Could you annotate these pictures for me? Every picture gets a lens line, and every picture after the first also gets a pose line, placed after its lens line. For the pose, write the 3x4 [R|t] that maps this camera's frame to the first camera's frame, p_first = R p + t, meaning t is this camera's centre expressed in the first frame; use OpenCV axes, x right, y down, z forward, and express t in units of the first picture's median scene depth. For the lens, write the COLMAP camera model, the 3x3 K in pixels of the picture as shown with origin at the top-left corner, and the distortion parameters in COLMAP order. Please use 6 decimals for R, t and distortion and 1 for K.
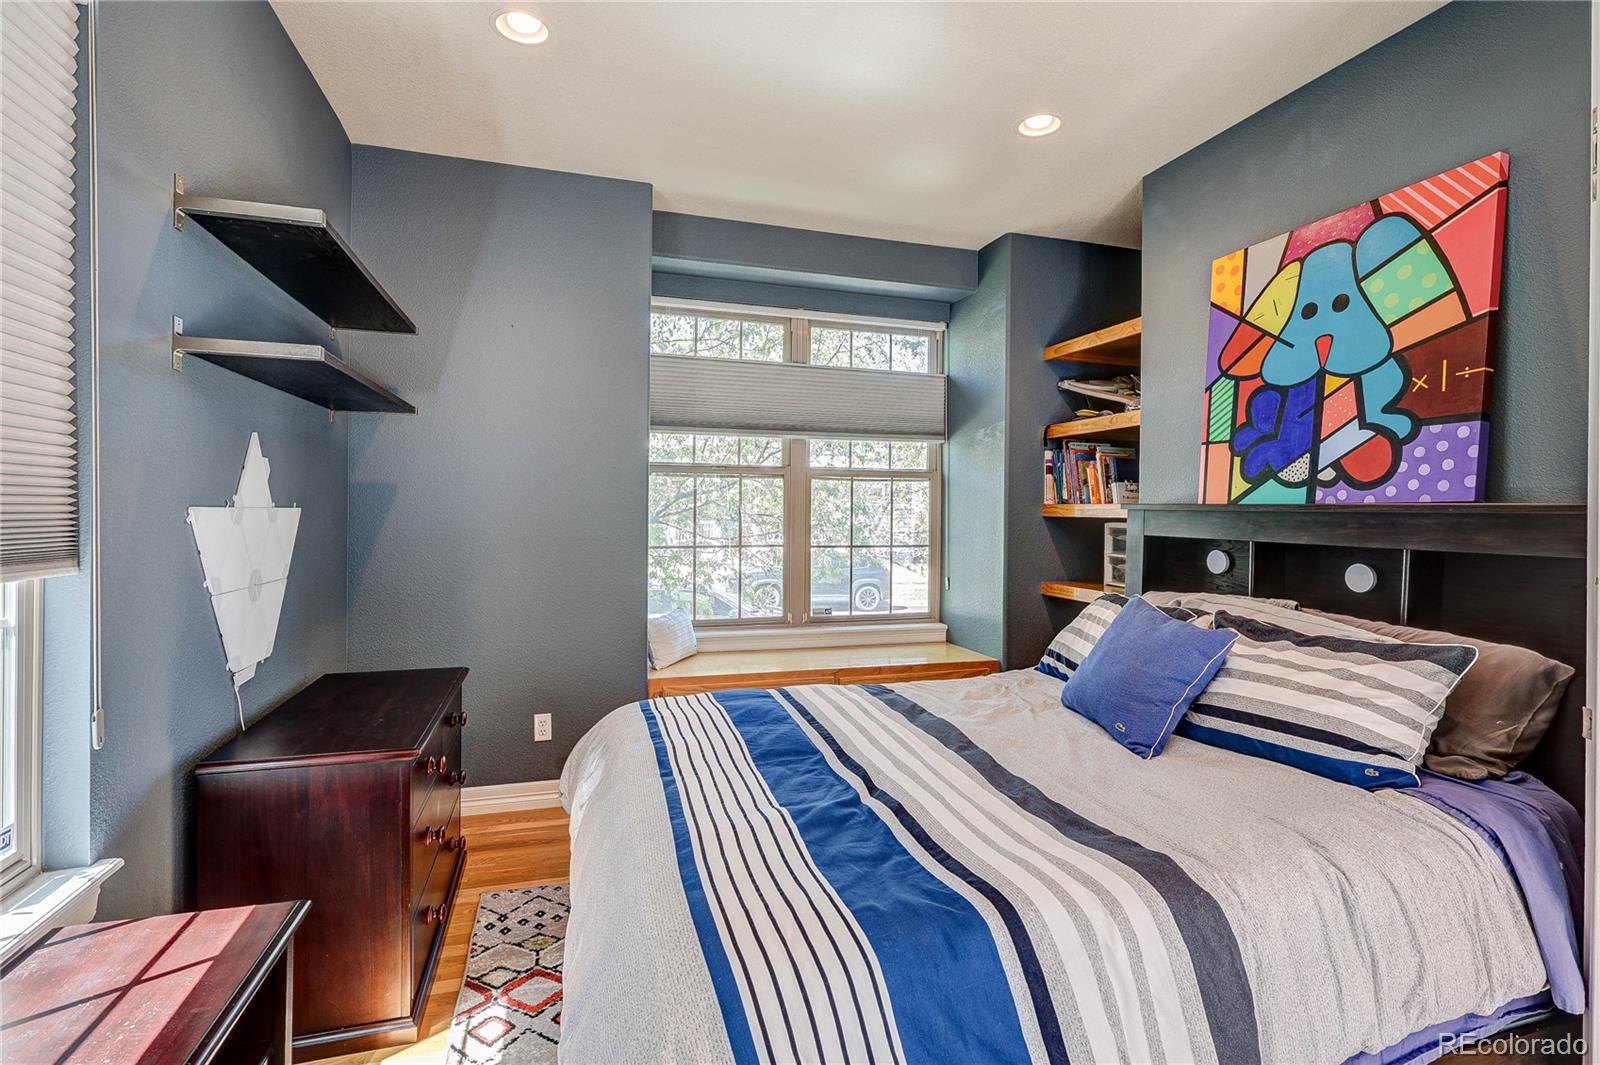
lens RADIAL K [[750.1, 0, 800.2], [0, 750.1, 530.2], [0, 0, 1]] dist [-0.003880, 0.000617]
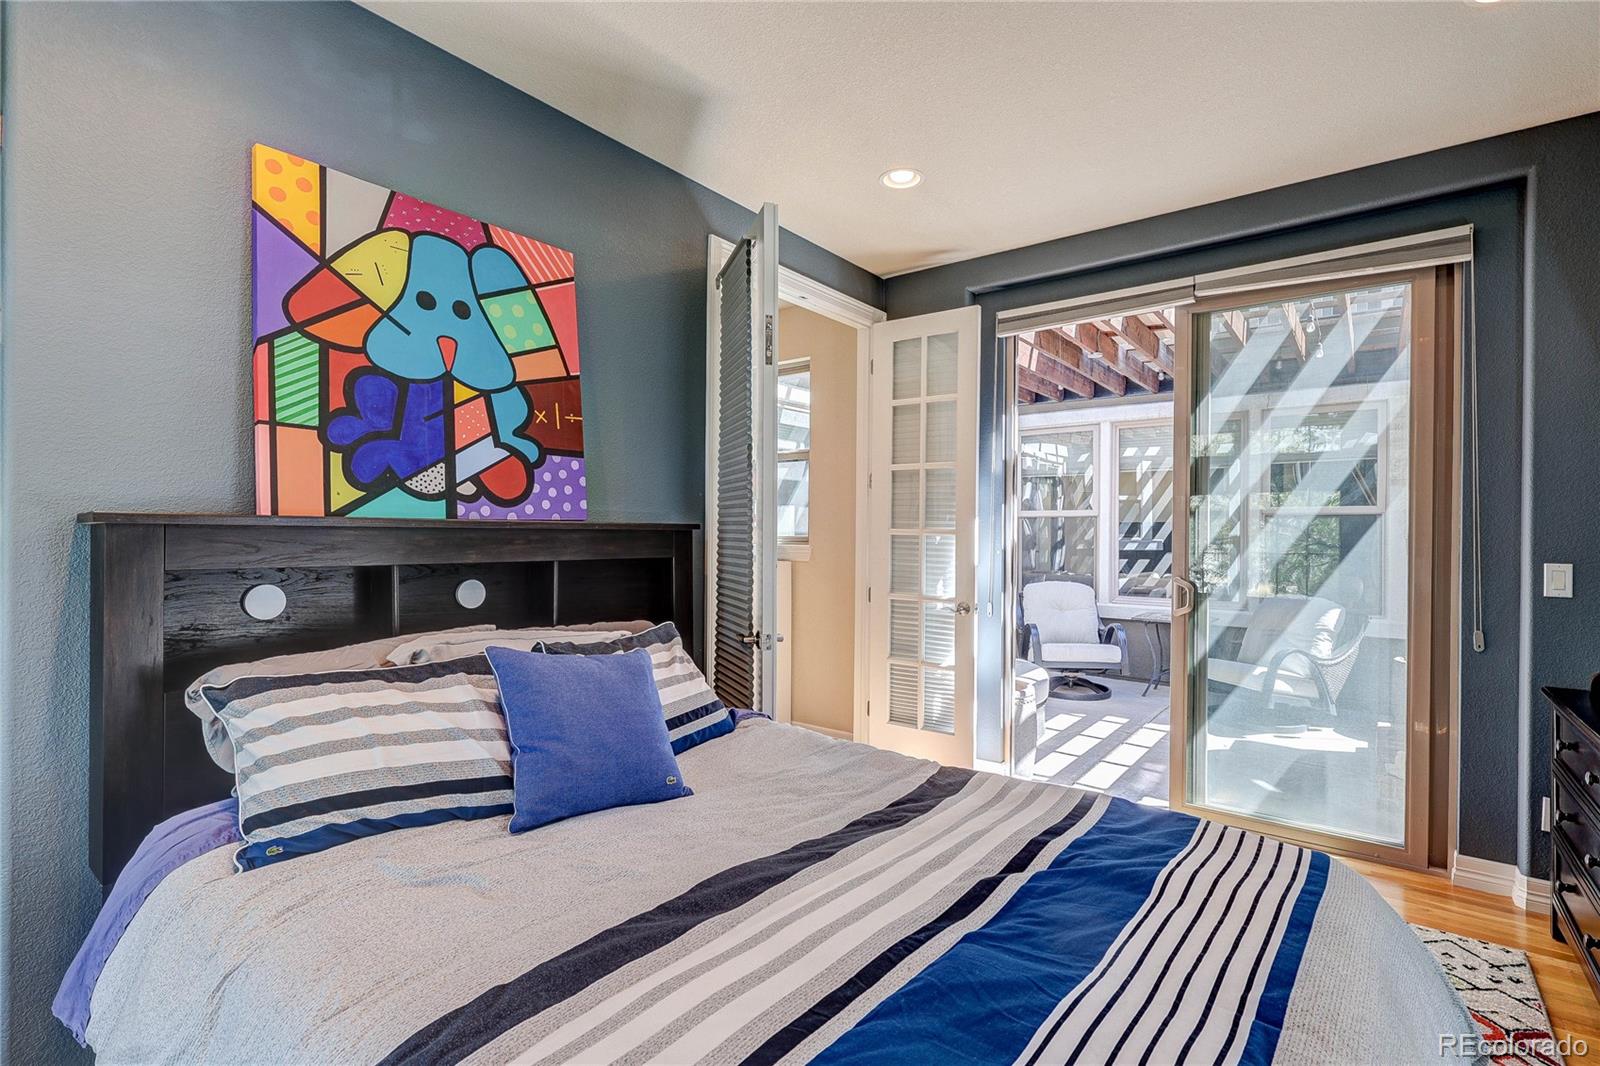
lens RADIAL K [[750.1, 0, 809.9], [0, 750.1, 533.8], [0, 0, 1]] dist [-0.003880, 0.000617]
pose [[-0.582574, -0.017344, 0.812592, -0.324465], [0.008690, 0.999582, 0.027565, -0.040020], [-0.812731, 0.023120, -0.582180, 1.211779]]
